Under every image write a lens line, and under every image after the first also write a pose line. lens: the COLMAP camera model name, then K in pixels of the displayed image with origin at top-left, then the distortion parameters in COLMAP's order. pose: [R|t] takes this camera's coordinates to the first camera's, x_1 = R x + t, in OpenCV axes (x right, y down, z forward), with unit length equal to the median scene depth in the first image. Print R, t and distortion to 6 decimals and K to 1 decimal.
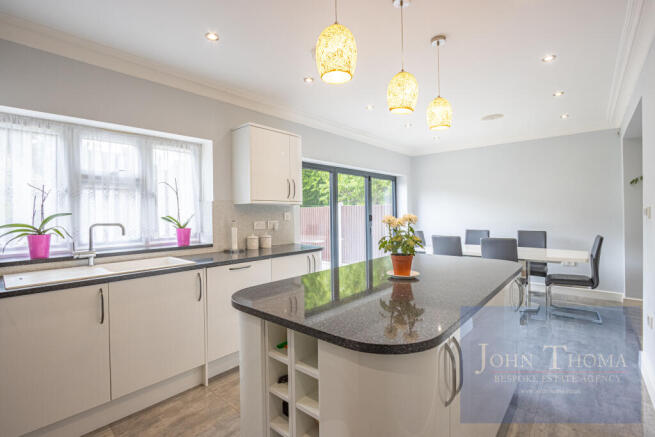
lens RADIAL K [[301.4, 0, 323.1], [0, 301.4, 216.0], [0, 0, 1]] dist [-0.022992, 0.000173]
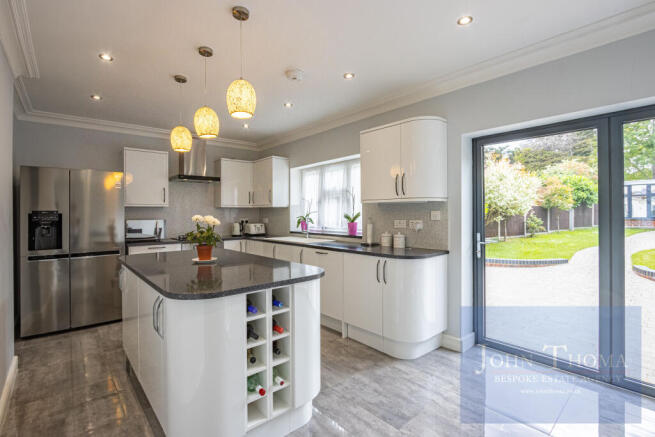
lens RADIAL K [[301.4, 0, 323.1], [0, 301.4, 216.0], [0, 0, 1]] dist [-0.022992, 0.000173]
pose [[-0.126721, 0.021447, -0.991706, 0.906973], [-0.001397, 0.999761, 0.021800, -0.018921], [0.991937, 0.004148, -0.126661, 1.008067]]
